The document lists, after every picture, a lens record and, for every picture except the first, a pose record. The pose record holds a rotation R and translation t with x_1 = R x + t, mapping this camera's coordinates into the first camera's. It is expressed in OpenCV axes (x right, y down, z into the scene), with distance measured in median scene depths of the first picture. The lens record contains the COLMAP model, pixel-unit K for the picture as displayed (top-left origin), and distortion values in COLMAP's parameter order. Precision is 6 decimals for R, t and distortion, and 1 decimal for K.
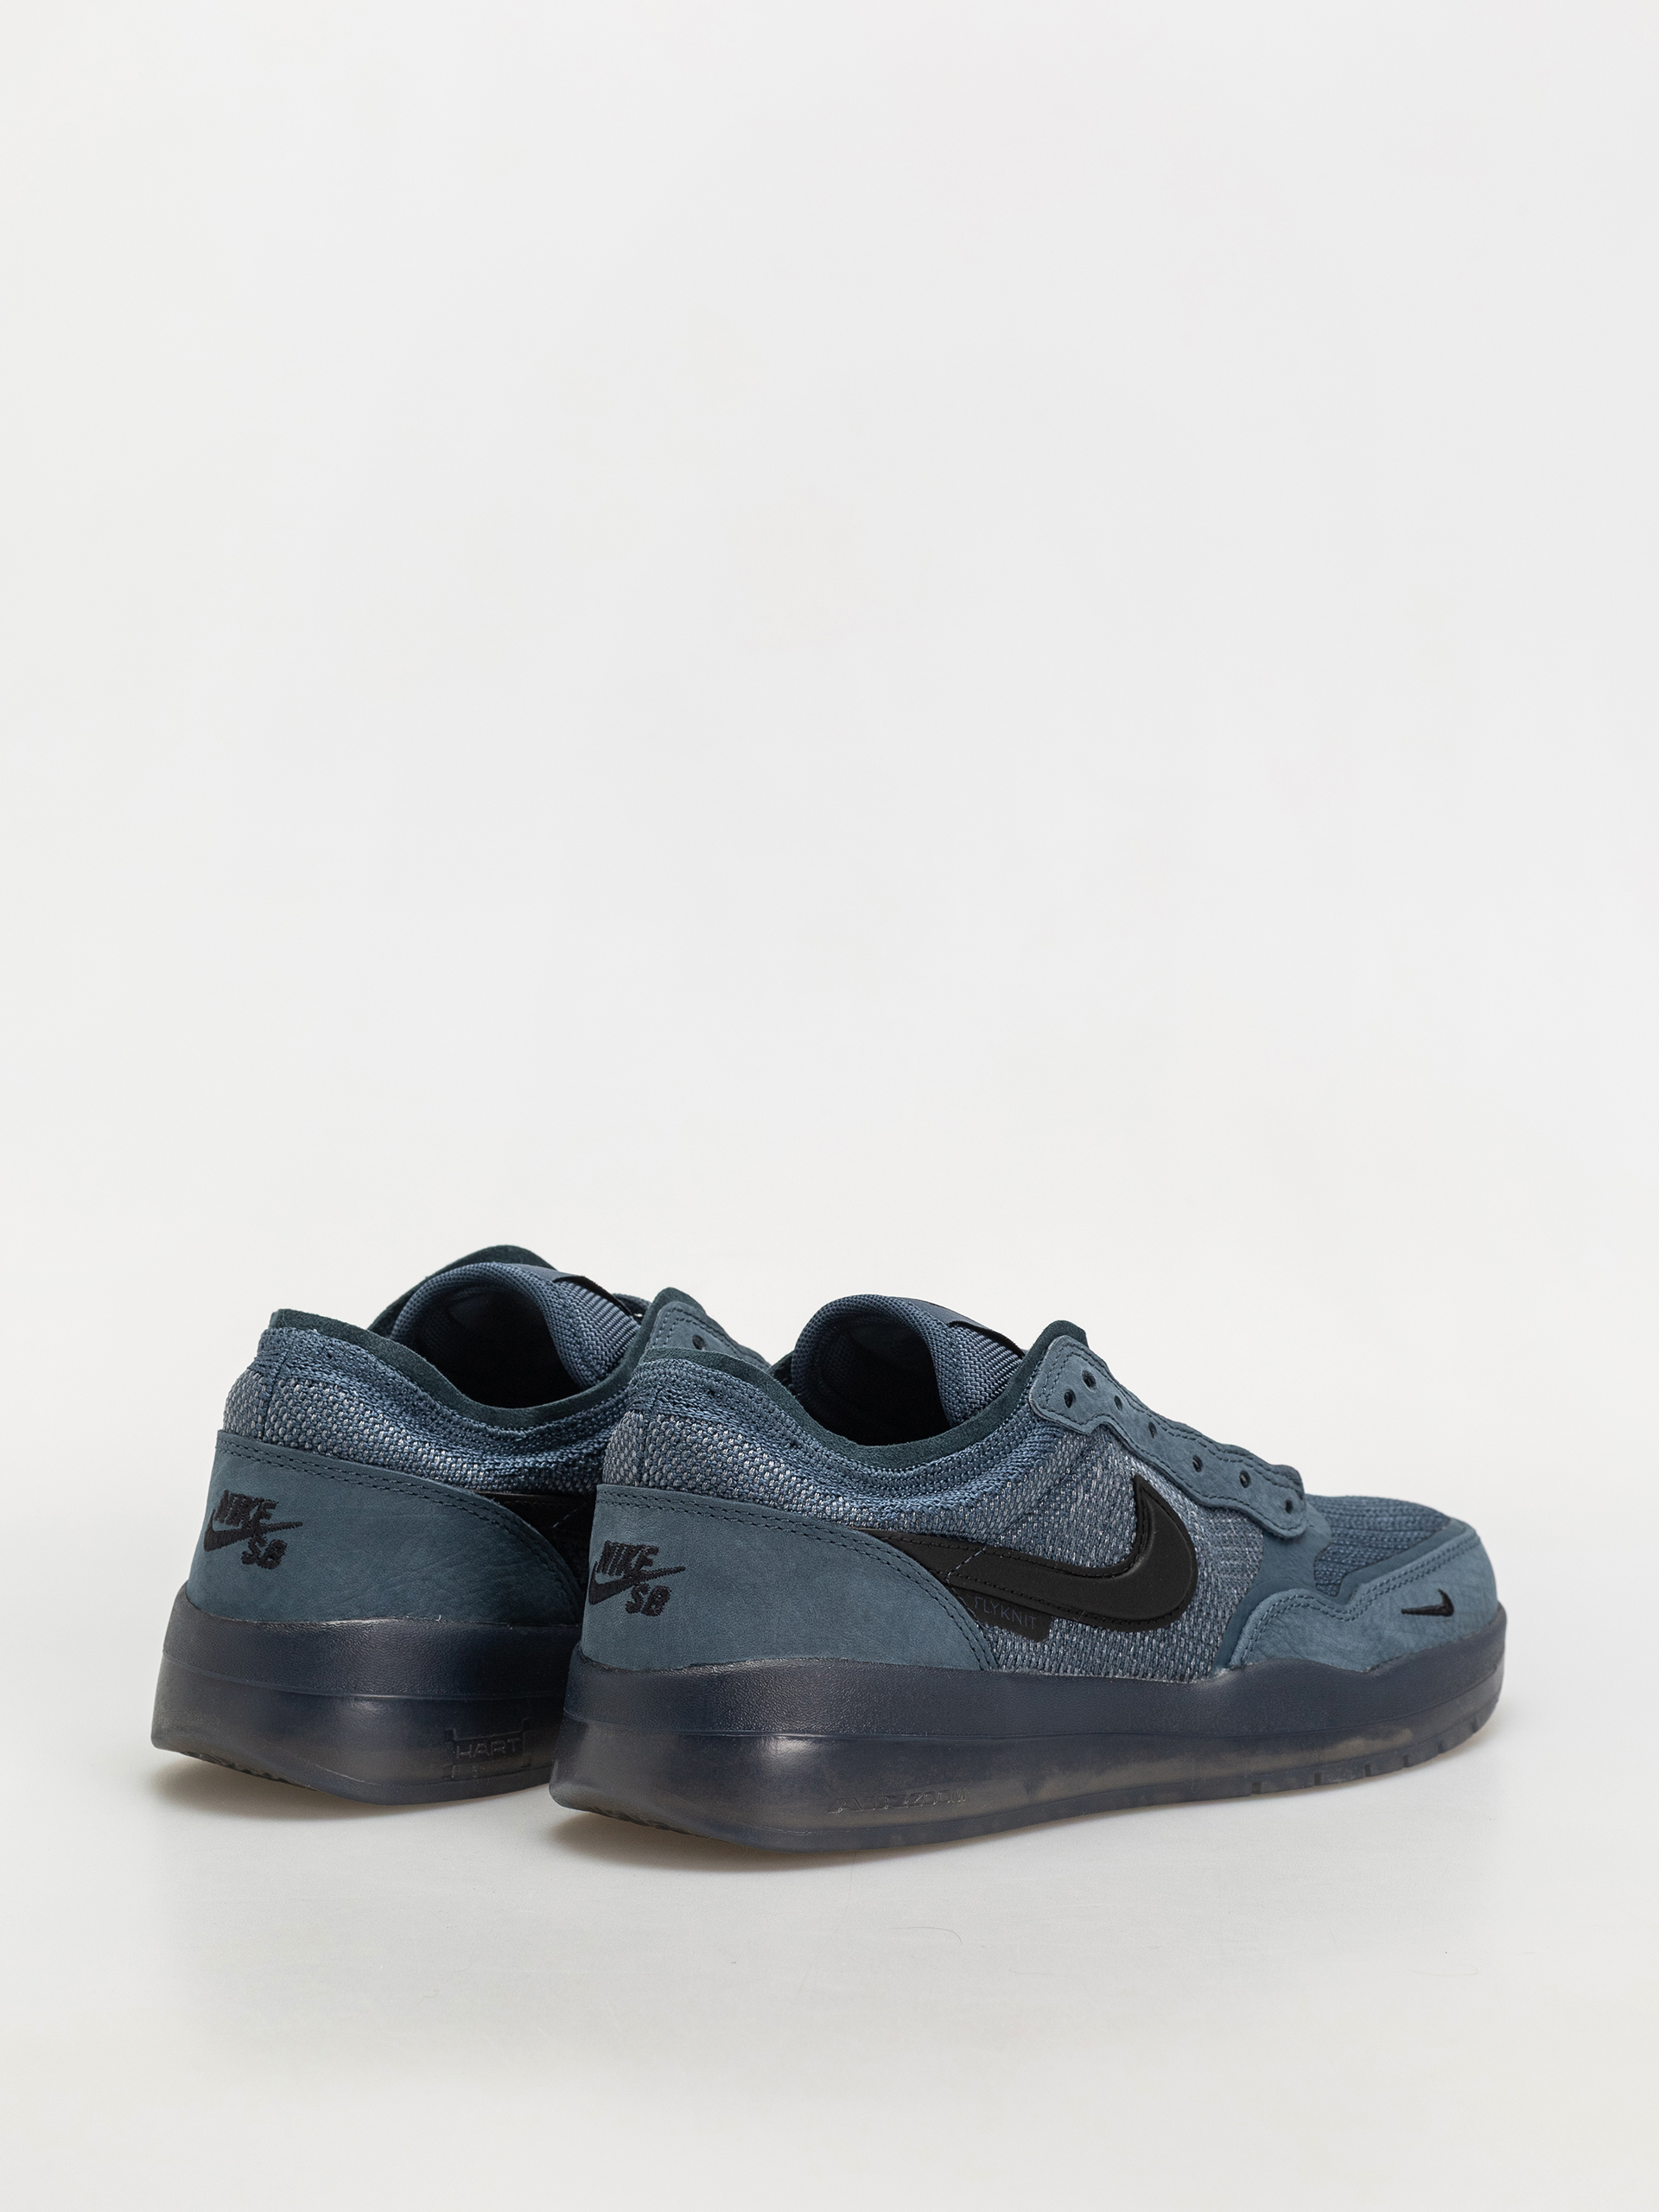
lens RADIAL K [[7205.0, 0, 829.5], [0, 7205.0, 1106.0], [0, 0, 1]] dist [0.150371, 1.117110]
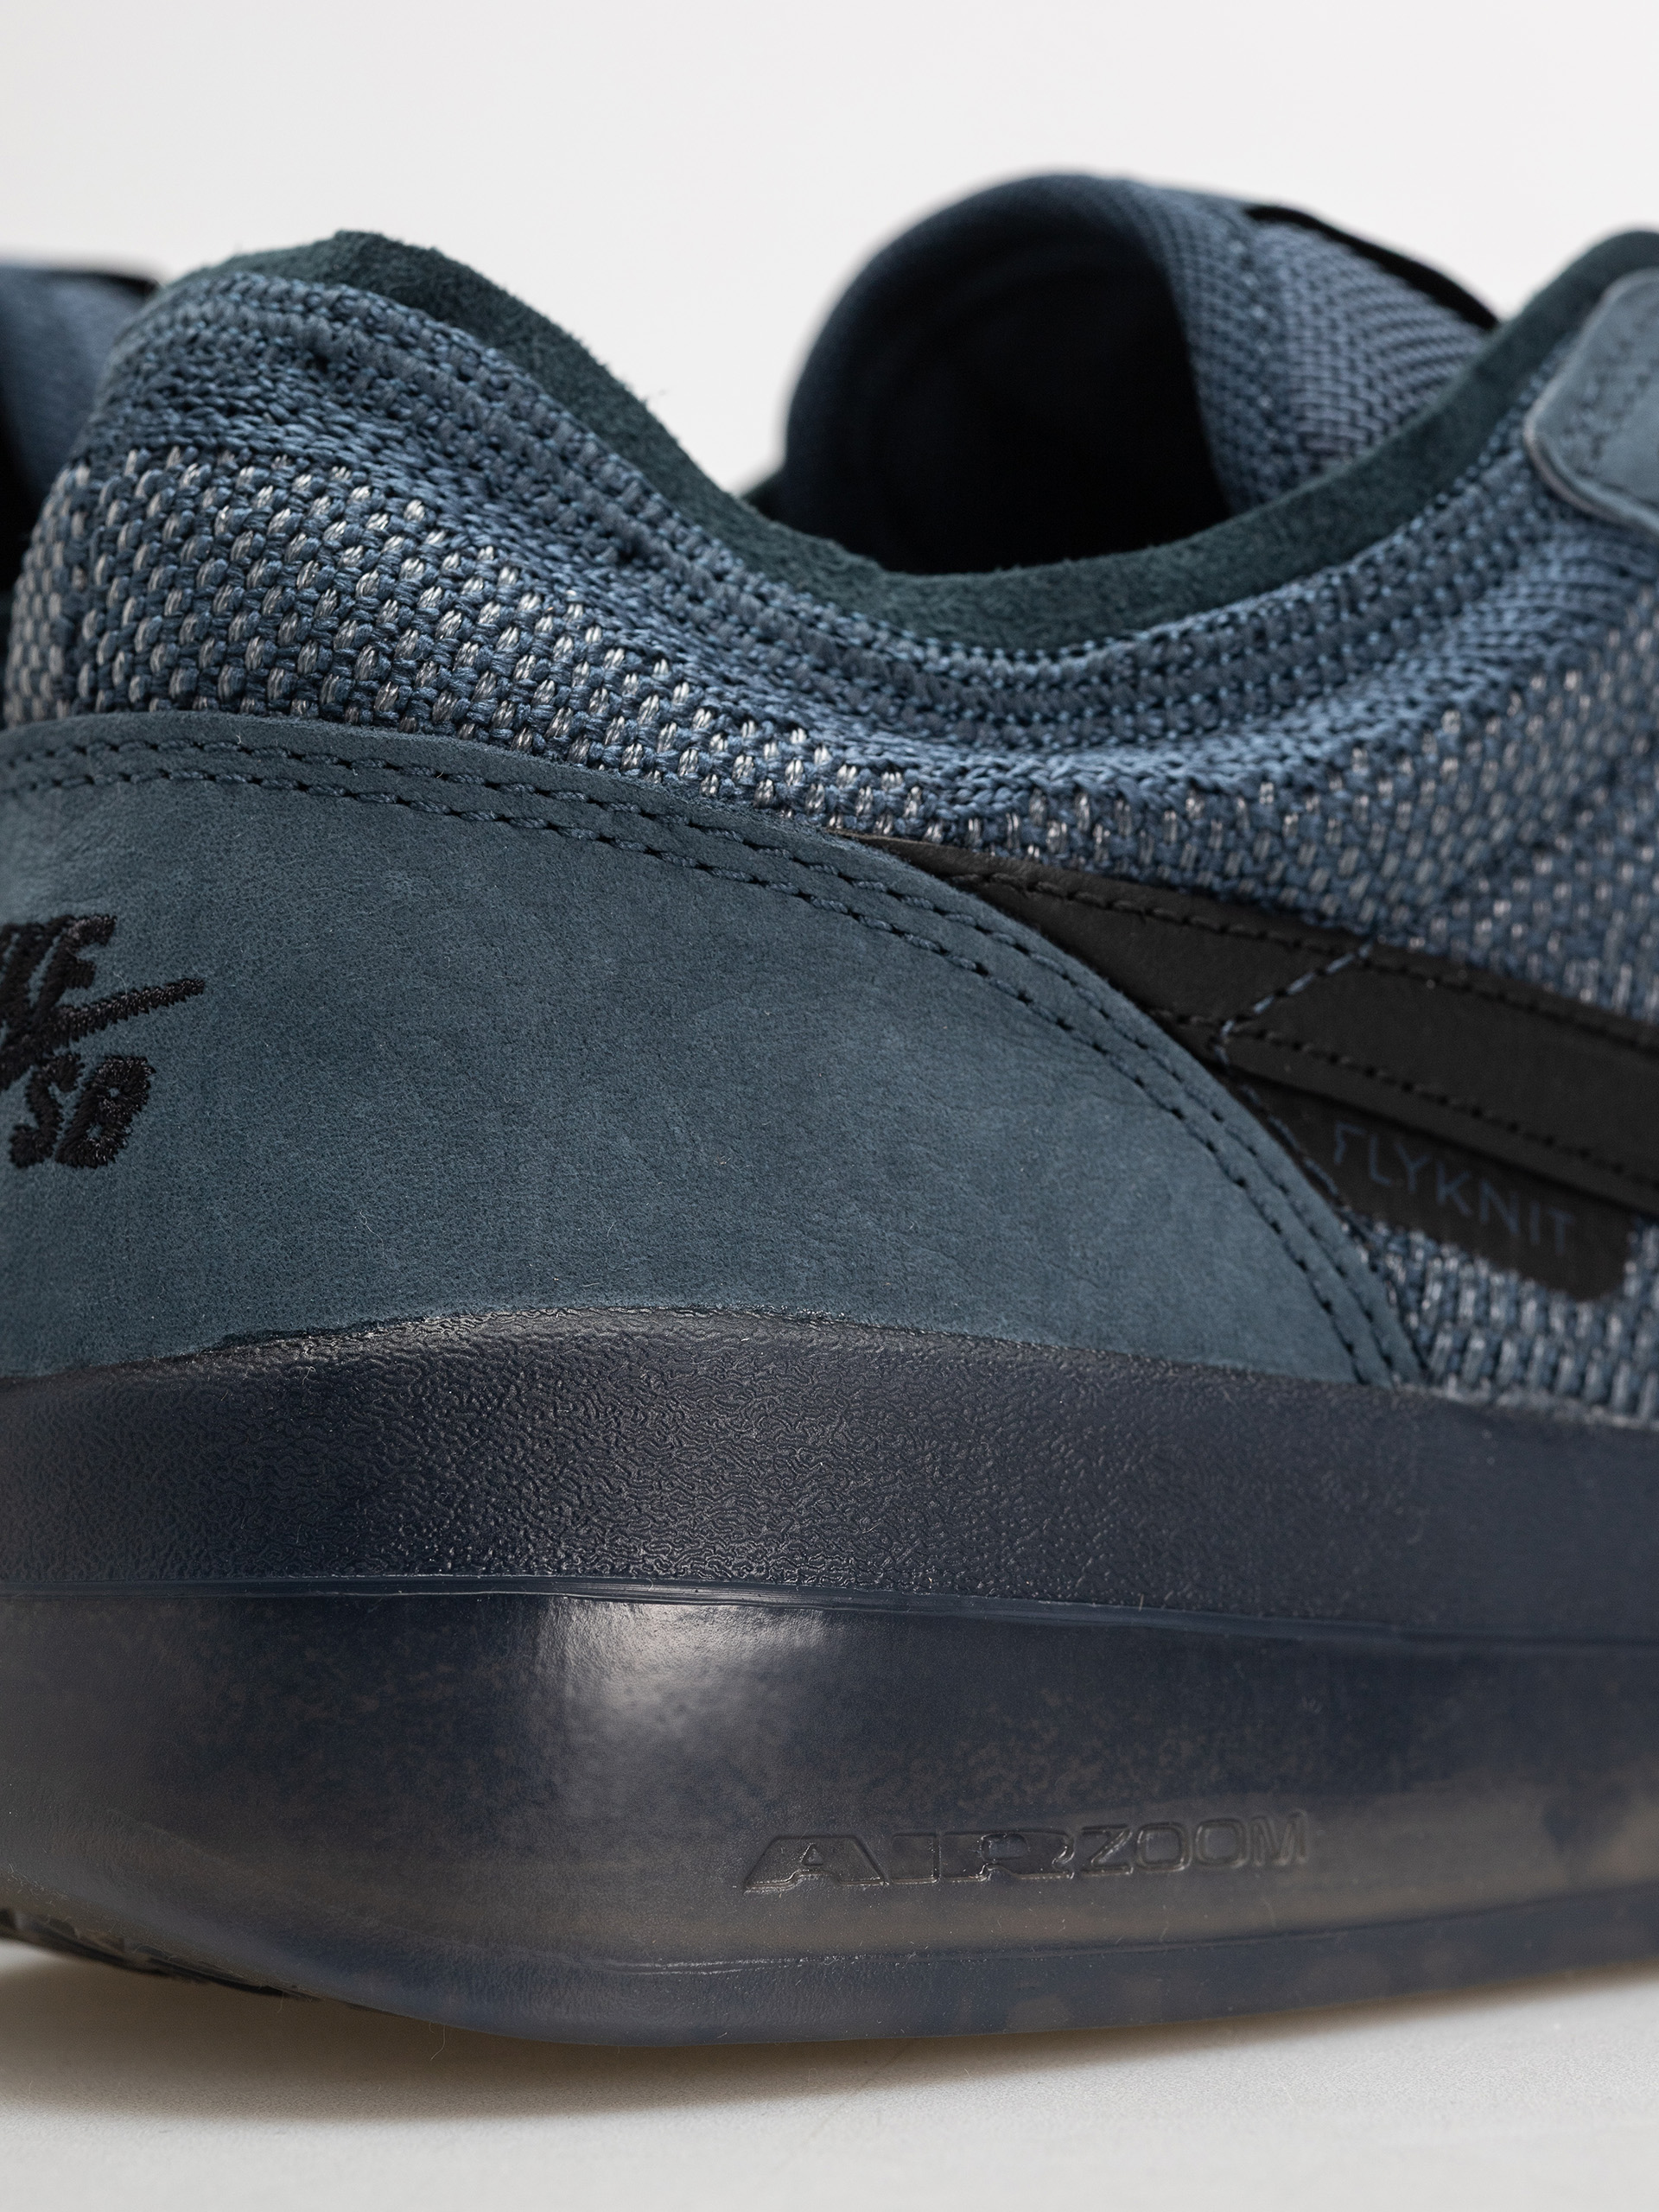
lens RADIAL K [[7205.0, 0, 829.5], [0, 7205.0, 1106.0], [0, 0, 1]] dist [0.150371, 1.117110]
pose [[0.989023, -0.031817, -0.144296, 0.041046], [0.020096, 0.996432, -0.081973, 0.090018], [0.146389, 0.078173, 0.986133, 0.730472]]
